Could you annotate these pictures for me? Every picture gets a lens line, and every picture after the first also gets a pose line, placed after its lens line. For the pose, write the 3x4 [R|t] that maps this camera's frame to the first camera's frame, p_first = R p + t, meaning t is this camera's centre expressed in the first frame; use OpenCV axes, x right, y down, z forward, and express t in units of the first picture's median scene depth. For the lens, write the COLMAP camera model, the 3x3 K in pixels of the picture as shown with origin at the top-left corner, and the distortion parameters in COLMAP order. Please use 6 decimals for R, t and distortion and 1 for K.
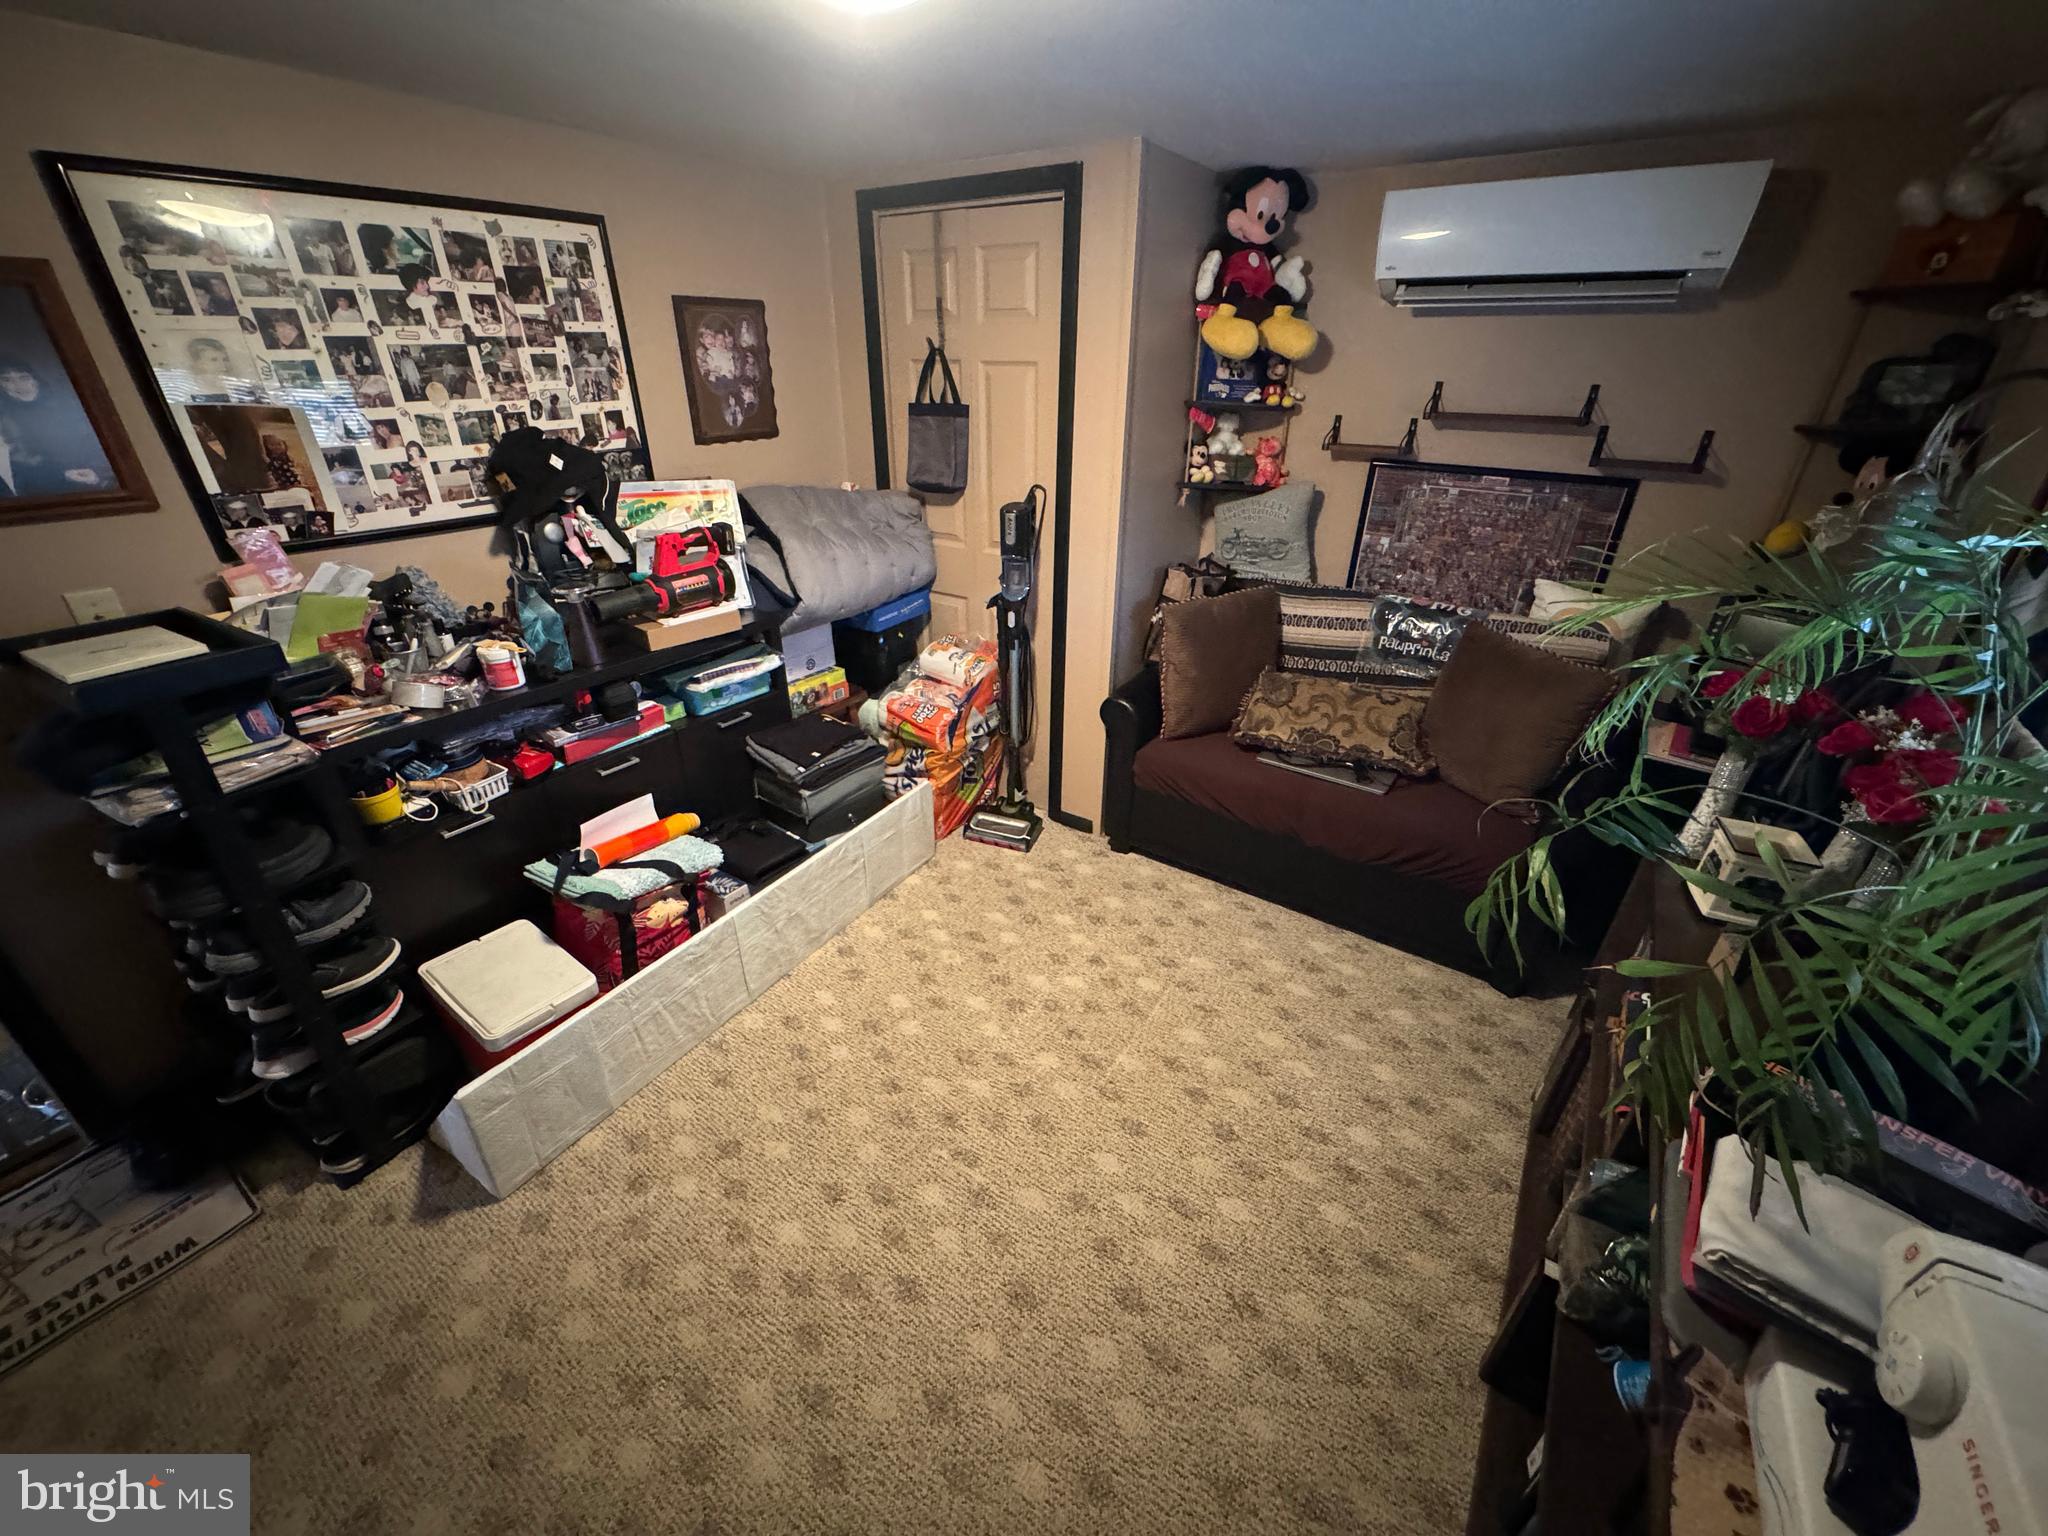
lens RADIAL K [[816.2, 0, 1008.5], [0, 816.2, 765.2], [0, 0, 1]] dist [-0.002265, 0.000304]
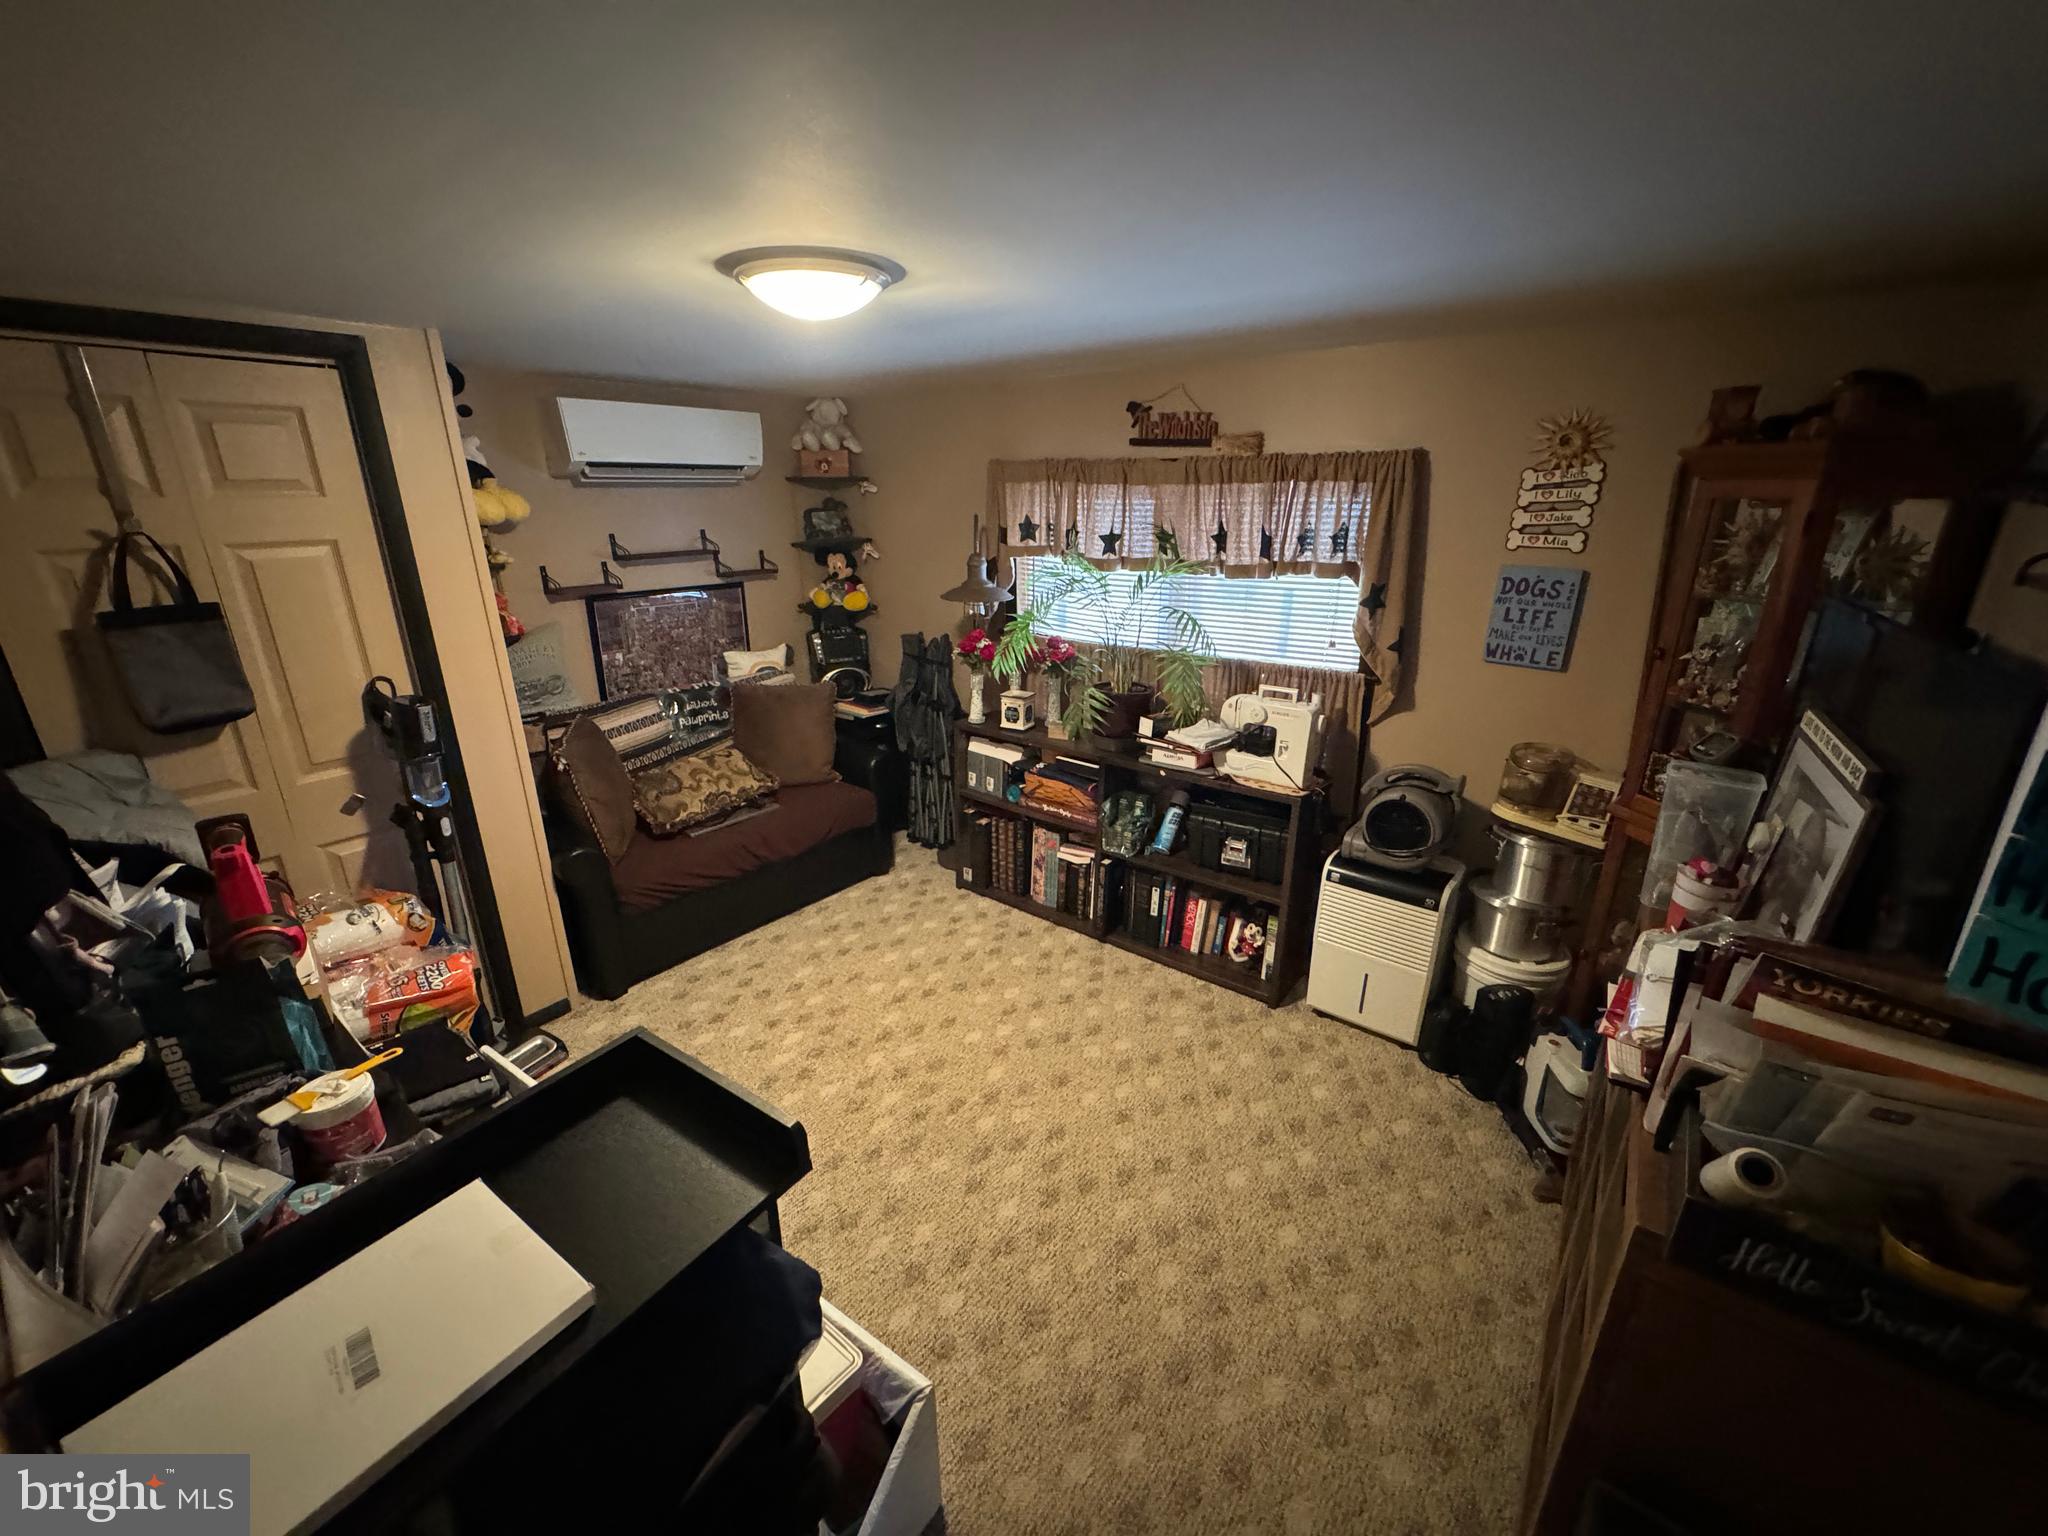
lens RADIAL K [[816.2, 0, 1019.6], [0, 816.2, 768.9], [0, 0, 1]] dist [-0.002265, 0.000304]
pose [[0.062776, -0.329771, 0.941972, -0.774544], [0.456059, 0.849006, 0.266832, -0.195434], [-0.887733, 0.412844, 0.203692, 0.299518]]
